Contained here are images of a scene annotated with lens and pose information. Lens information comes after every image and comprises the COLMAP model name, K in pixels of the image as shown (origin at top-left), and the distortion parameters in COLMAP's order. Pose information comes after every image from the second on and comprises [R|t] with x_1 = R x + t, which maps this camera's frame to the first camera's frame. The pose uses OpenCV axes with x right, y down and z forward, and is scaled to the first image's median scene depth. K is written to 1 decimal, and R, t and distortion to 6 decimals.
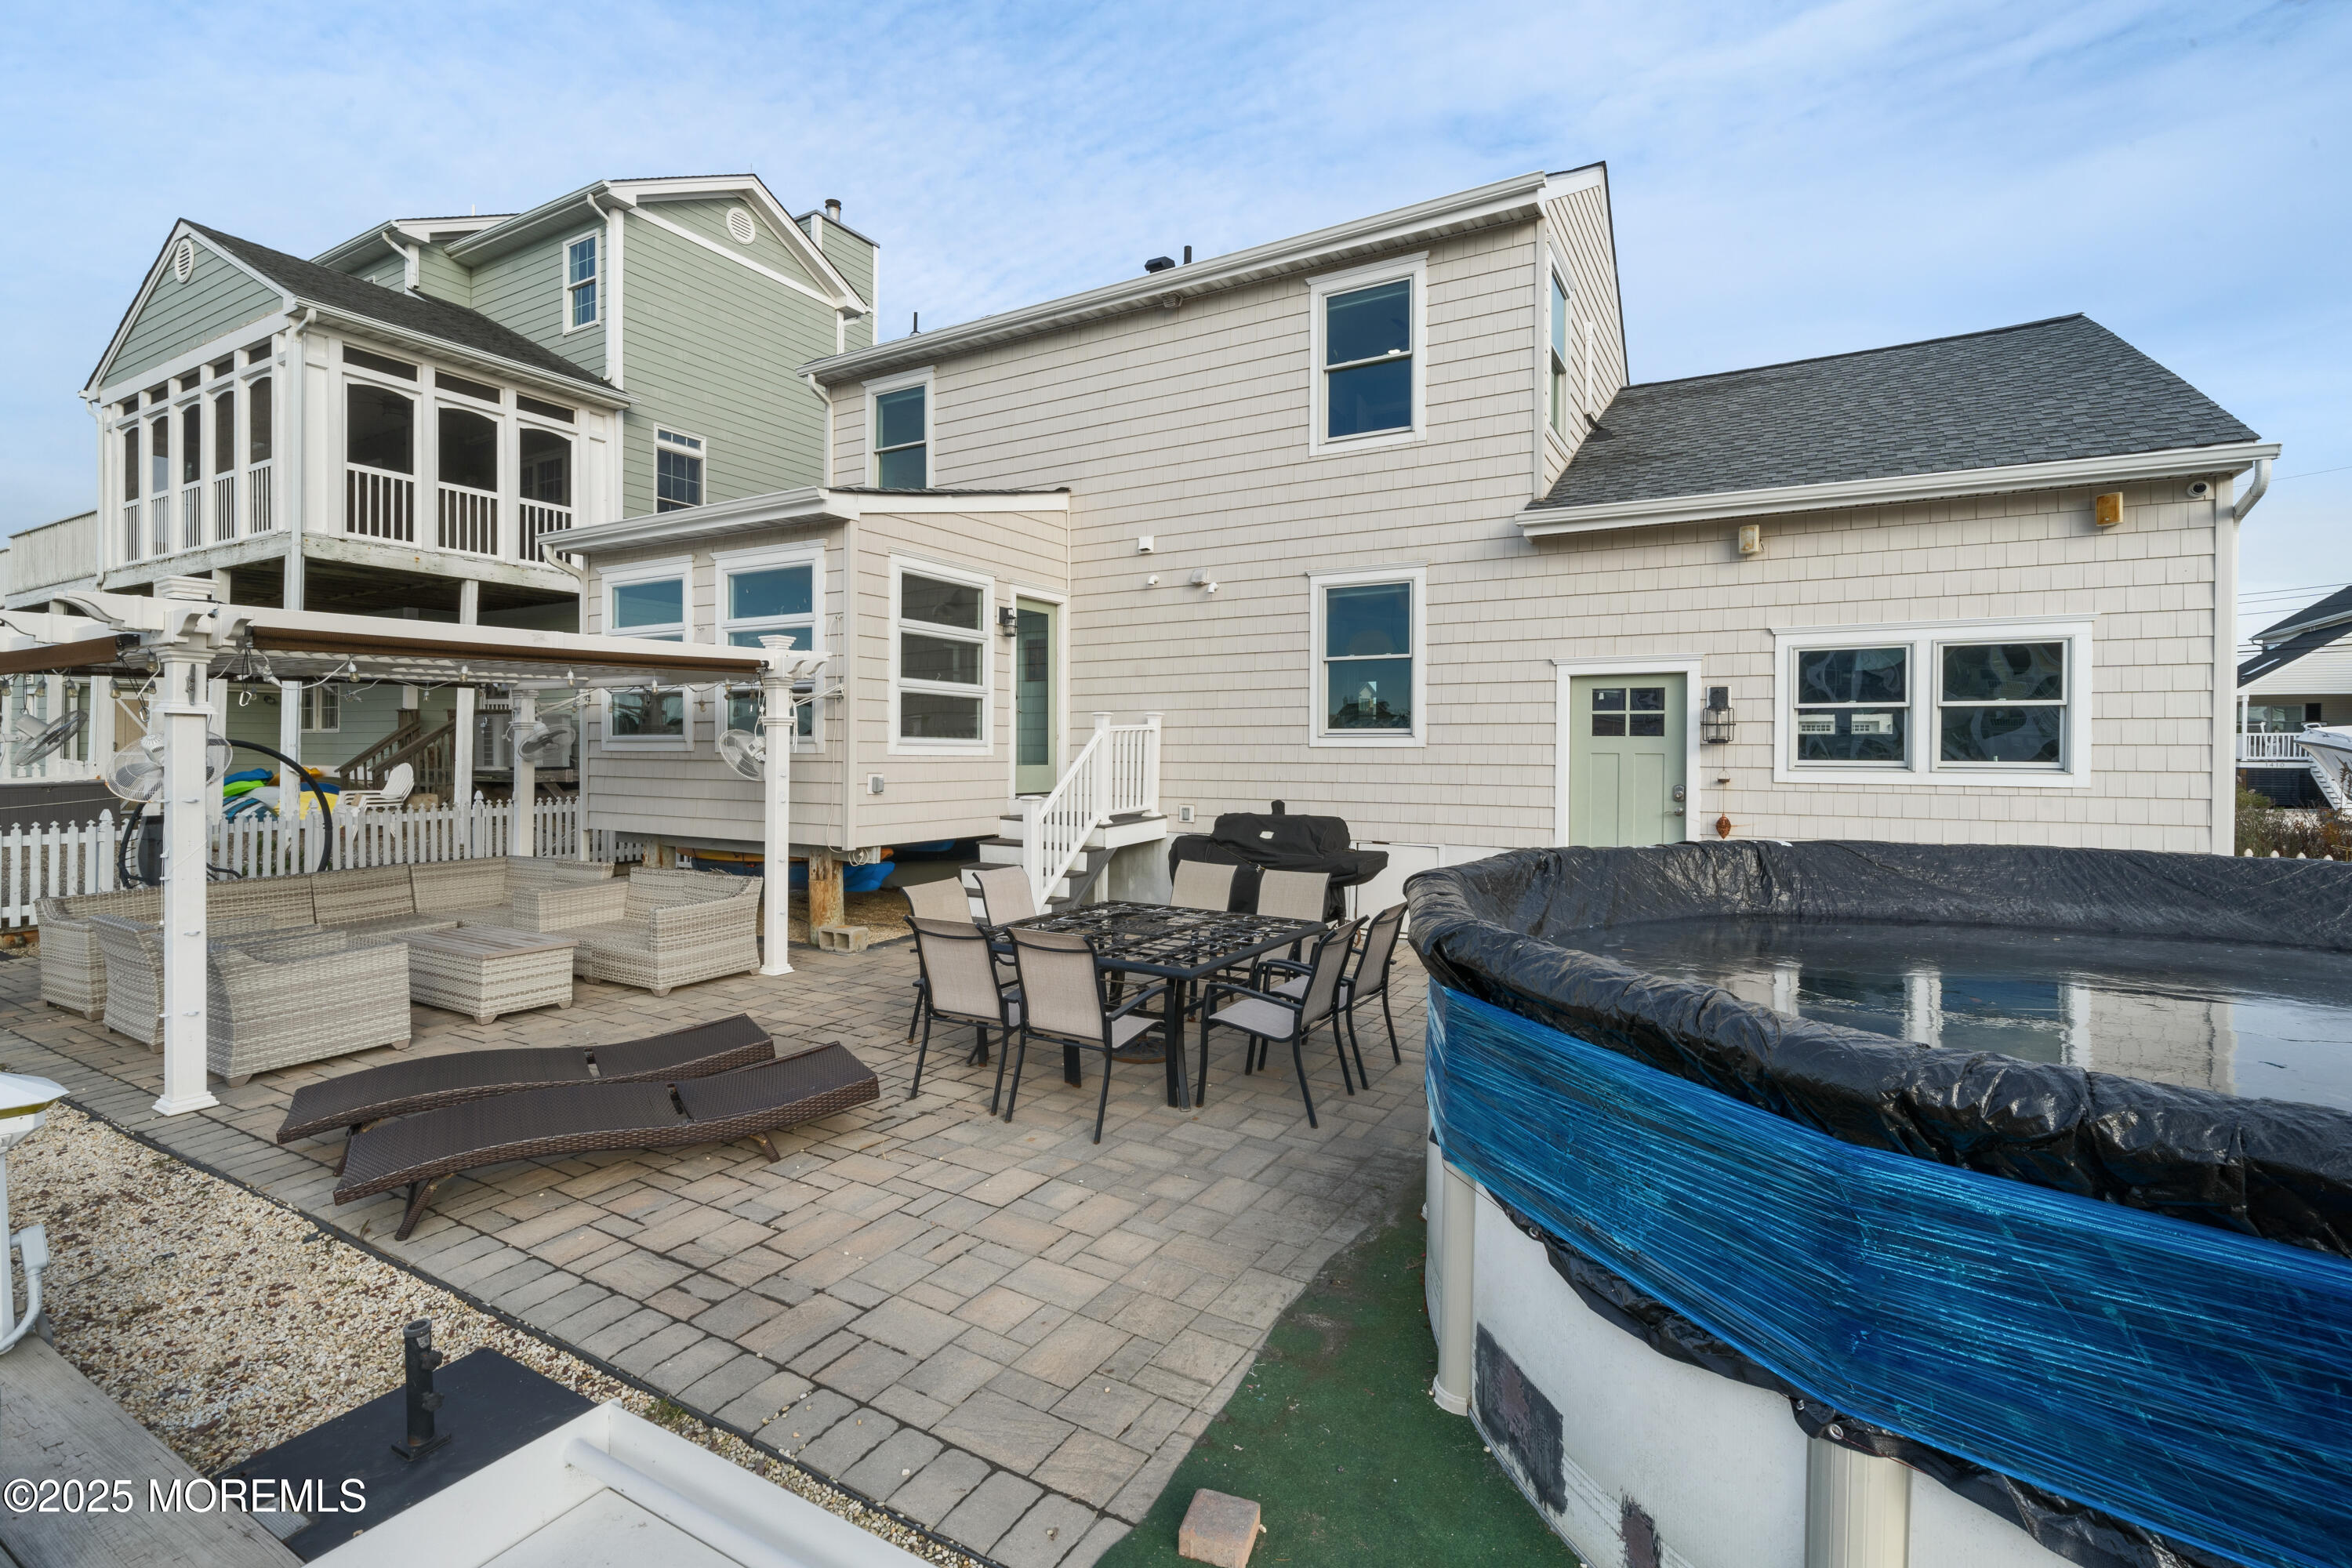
lens RADIAL K [[1076.3, 0, 1176.0], [0, 1076.3, 784.0], [0, 0, 1]] dist [-0.000790, 0.000127]
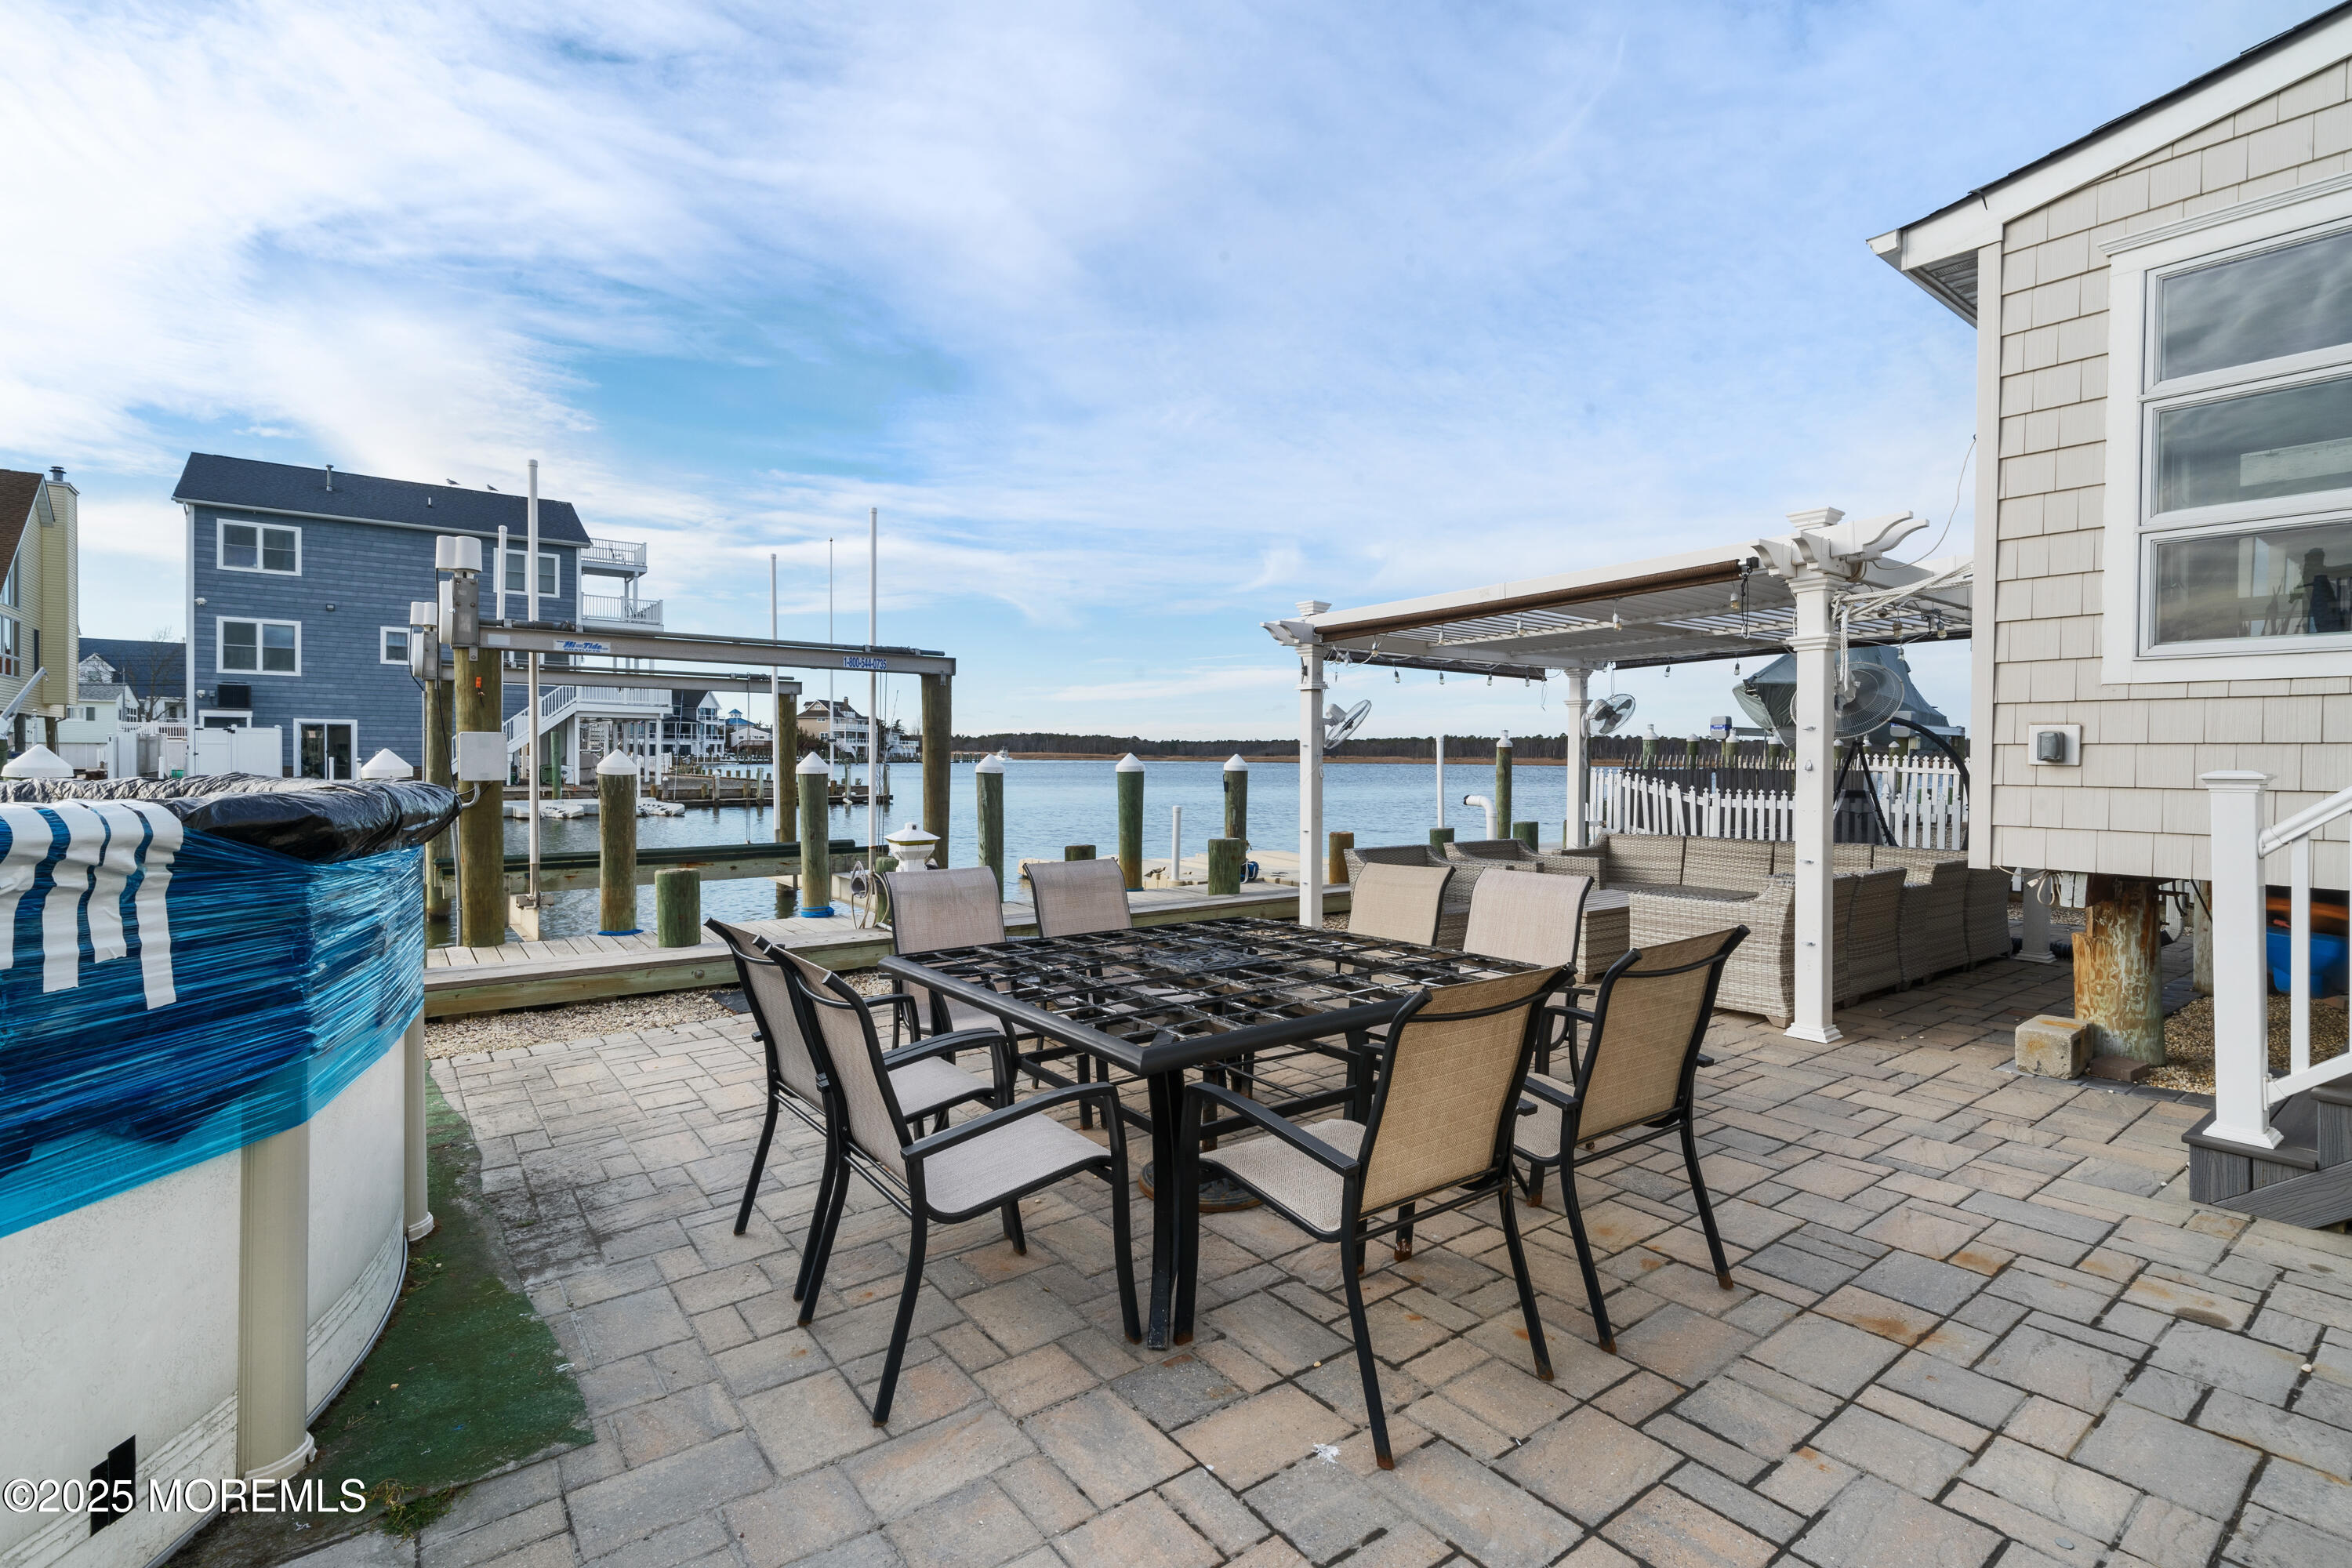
lens RADIAL K [[1076.3, 0, 1176.0], [0, 1076.3, 784.0], [0, 0, 1]] dist [-0.000790, 0.000127]
pose [[-0.388498, 0.009768, -0.921398, 0.353421], [-0.030802, 0.999247, 0.023581, 0.020615], [0.920935, 0.037542, -0.387905, 0.858466]]
